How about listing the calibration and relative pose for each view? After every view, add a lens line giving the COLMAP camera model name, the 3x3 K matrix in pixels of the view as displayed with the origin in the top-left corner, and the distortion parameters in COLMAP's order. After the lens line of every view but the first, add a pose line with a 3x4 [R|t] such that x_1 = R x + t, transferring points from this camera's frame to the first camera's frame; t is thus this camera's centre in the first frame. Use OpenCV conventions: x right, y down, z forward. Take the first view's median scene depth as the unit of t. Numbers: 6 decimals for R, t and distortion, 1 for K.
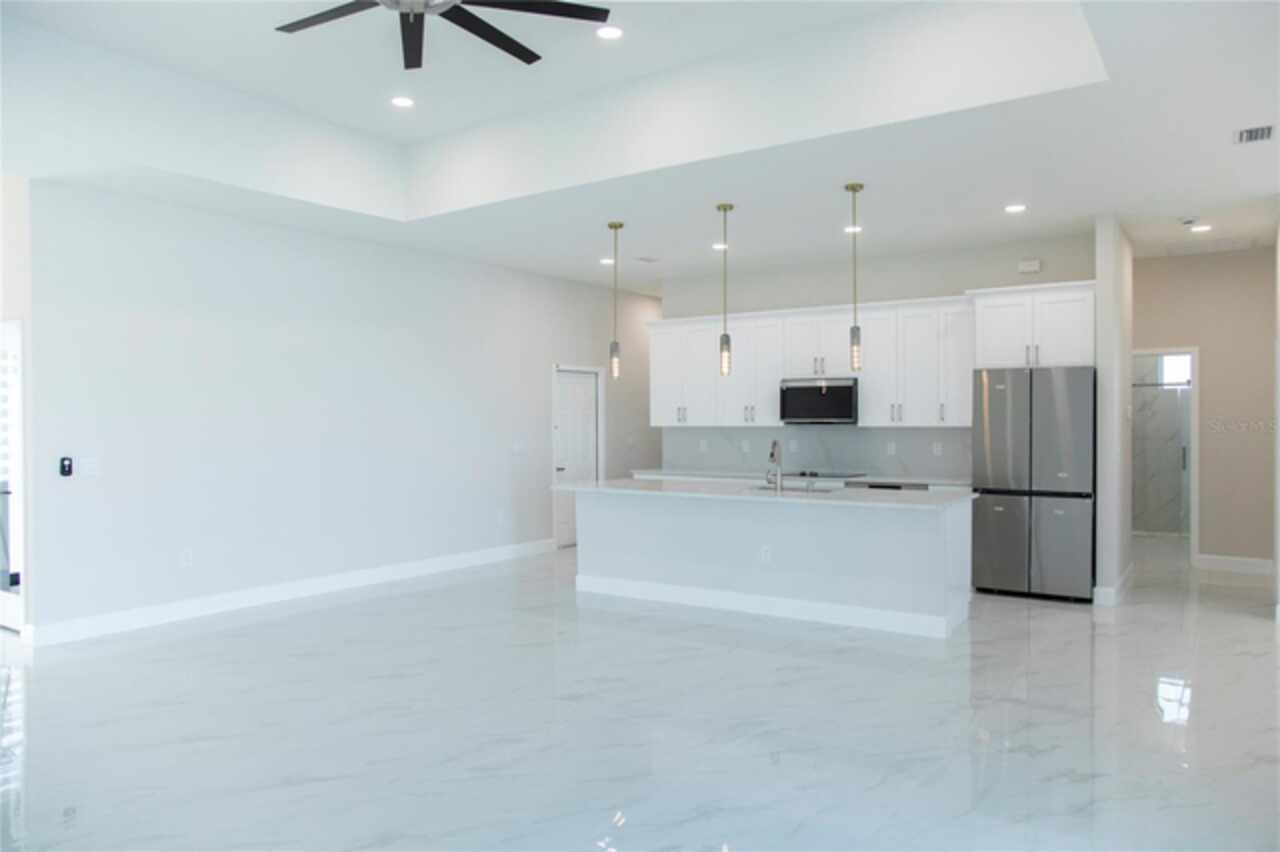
lens RADIAL K [[875.0, 0, 644.1], [0, 875.0, 424.3], [0, 0, 1]] dist [-0.061682, 0.059888]
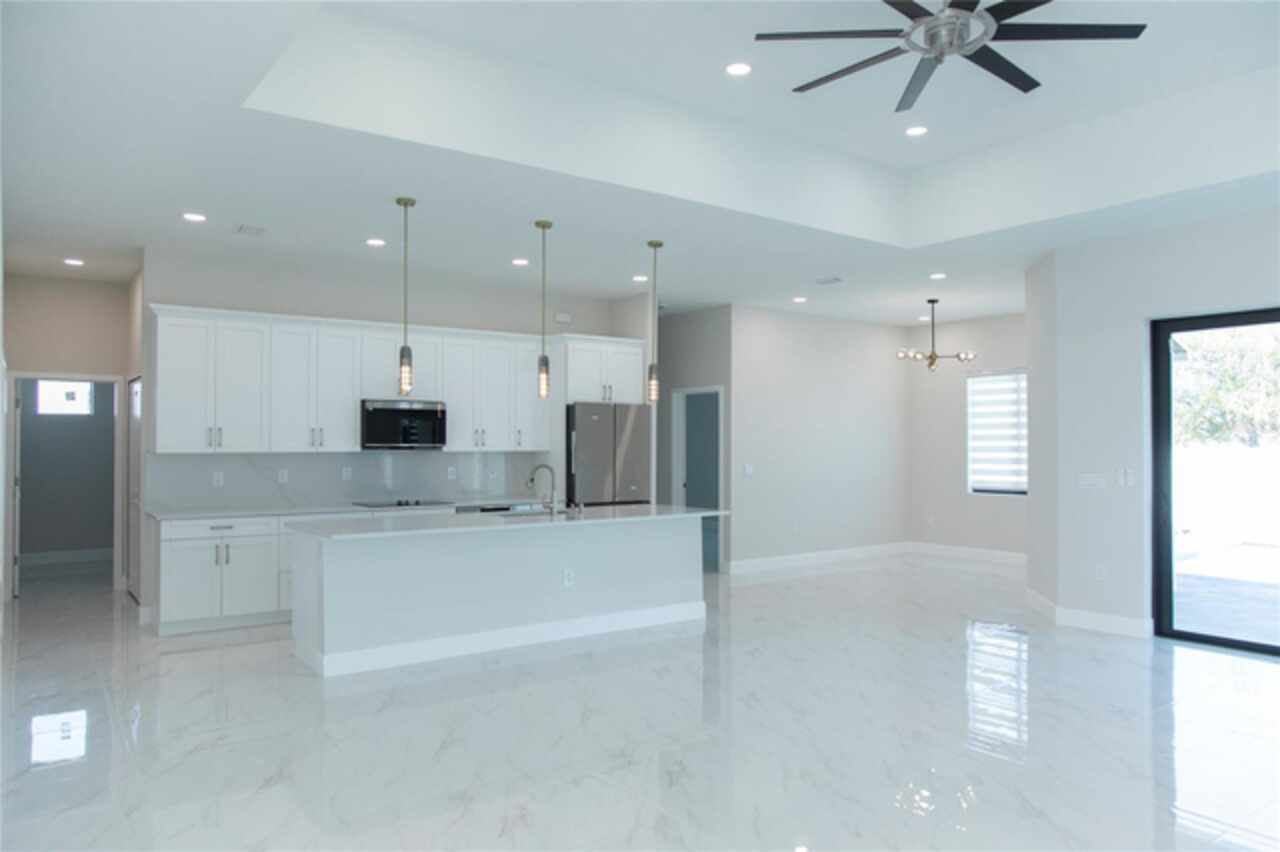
lens RADIAL K [[875.0, 0, 648.2], [0, 875.0, 427.0], [0, 0, 1]] dist [-0.061682, 0.059888]
pose [[0.316757, 0.021883, 0.948254, -0.655720], [0.003229, 0.999703, -0.024149, -0.000473], [-0.948501, 0.010712, 0.316592, 0.492597]]
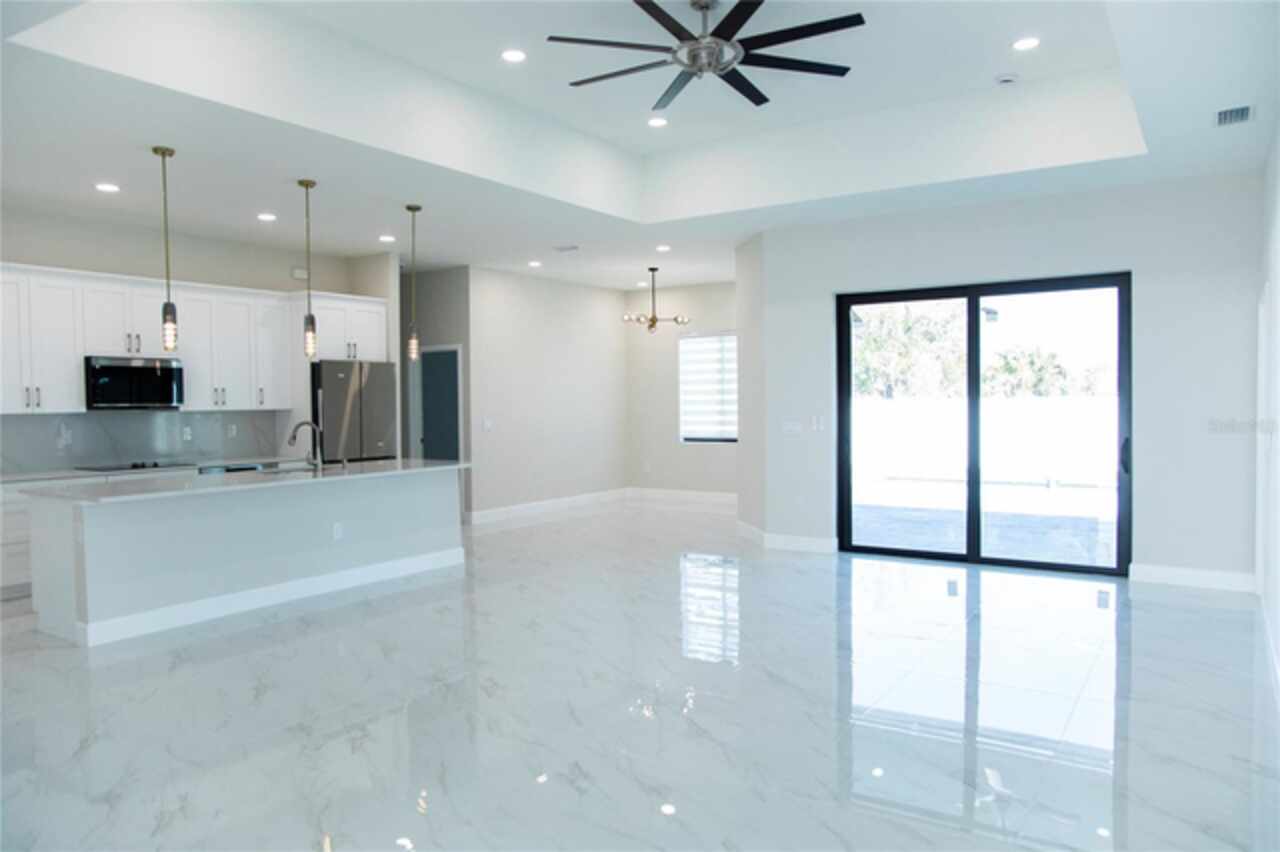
lens RADIAL K [[875.0, 0, 637.0], [0, 875.0, 420.5], [0, 0, 1]] dist [-0.061682, 0.059888]
pose [[-0.011743, -0.020973, 0.999711, -0.739918], [0.015200, 0.999661, 0.021151, 0.000631], [-0.999816, 0.015444, -0.011420, 0.543529]]
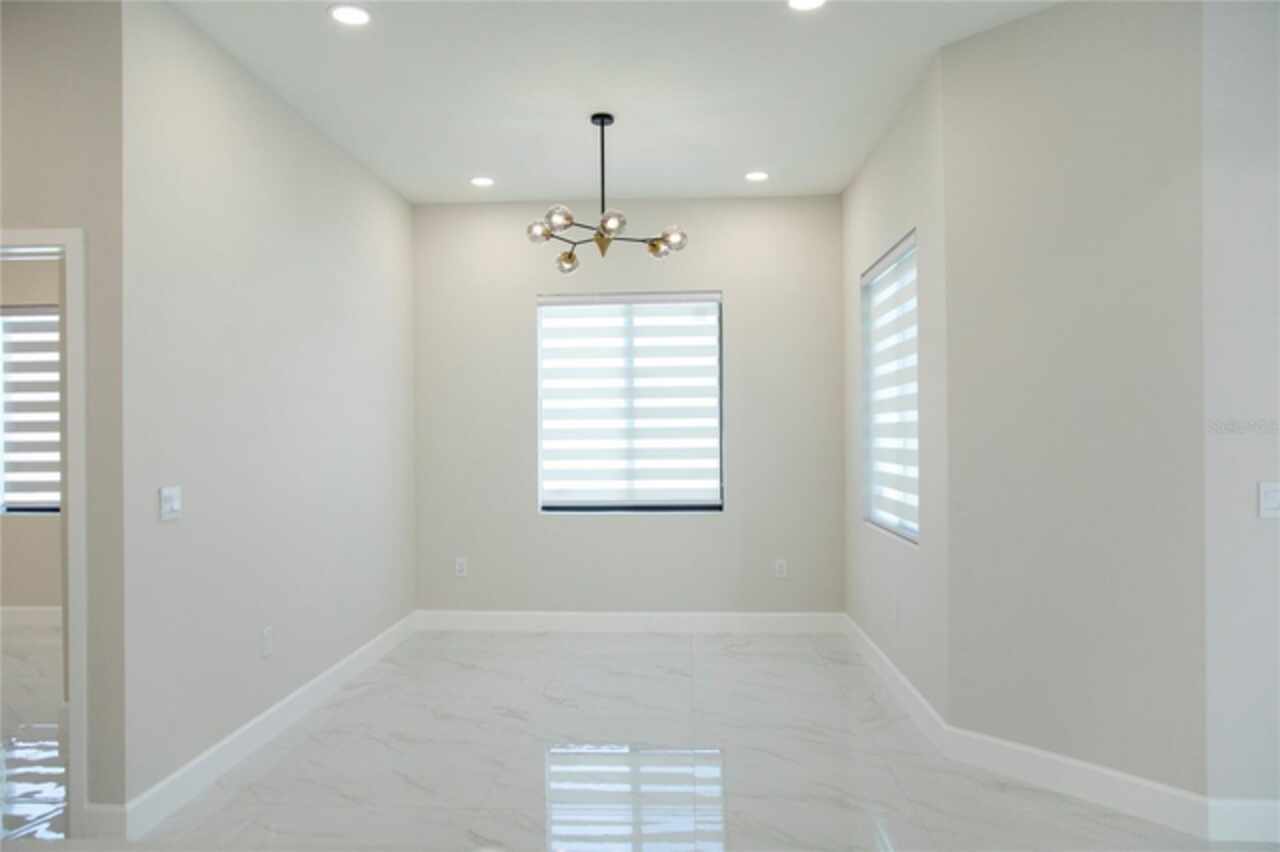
lens RADIAL K [[875.0, 0, 637.8], [0, 875.0, 428.9], [0, 0, 1]] dist [-0.061682, 0.059888]
pose [[-0.521058, 0.006739, 0.853495, 0.132668], [0.012283, 0.999924, -0.000396, -0.000354], [-0.853433, 0.010277, -0.521101, 0.782687]]
